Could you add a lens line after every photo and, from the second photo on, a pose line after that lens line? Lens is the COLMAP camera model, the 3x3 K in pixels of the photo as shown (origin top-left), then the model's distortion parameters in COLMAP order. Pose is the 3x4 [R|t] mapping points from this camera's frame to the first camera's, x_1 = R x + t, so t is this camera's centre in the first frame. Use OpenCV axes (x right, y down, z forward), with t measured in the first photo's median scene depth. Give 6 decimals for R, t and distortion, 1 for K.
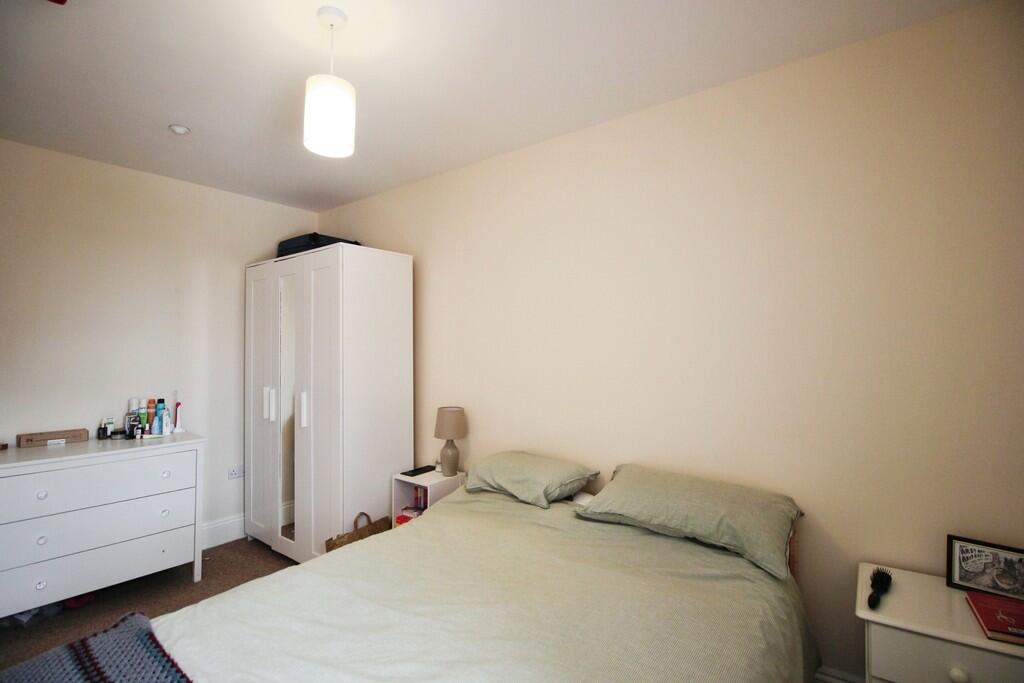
lens RADIAL K [[490.3, 0, 512.0], [0, 490.3, 341.5], [0, 0, 1]] dist [-0.001021, -0.015723]
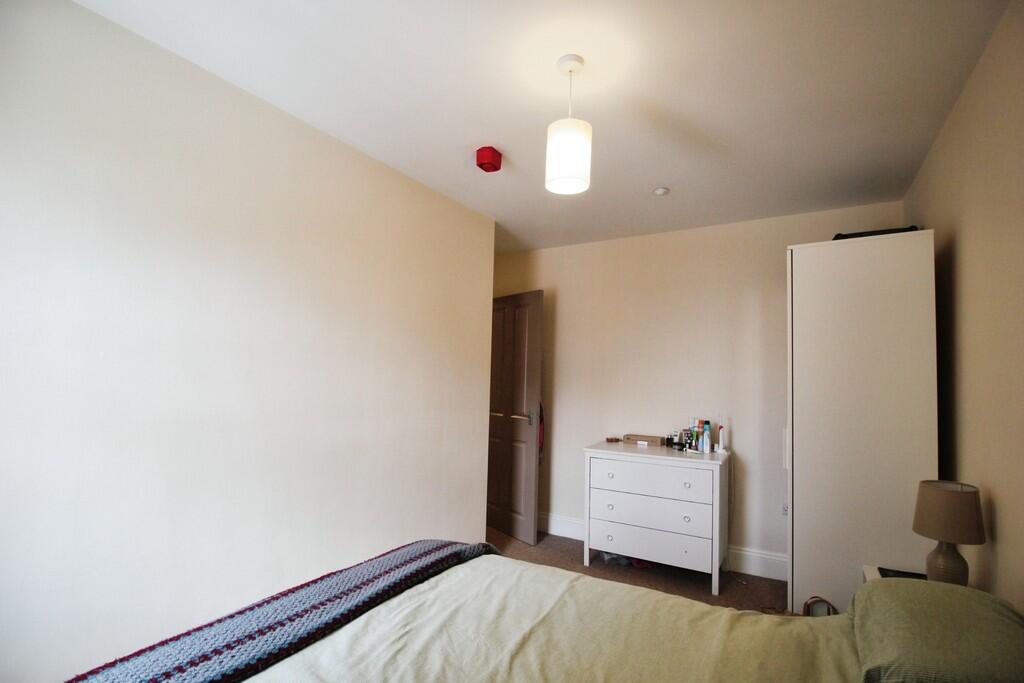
lens RADIAL K [[482.0, 0, 511.3], [0, 482.0, 358.1], [0, 0, 1]] dist [-0.000775, -0.000318]
pose [[0.099194, -0.032131, -0.994549, 0.378815], [-0.000513, 0.999477, -0.032341, 0.008283], [0.995068, 0.003719, 0.099125, 0.451615]]
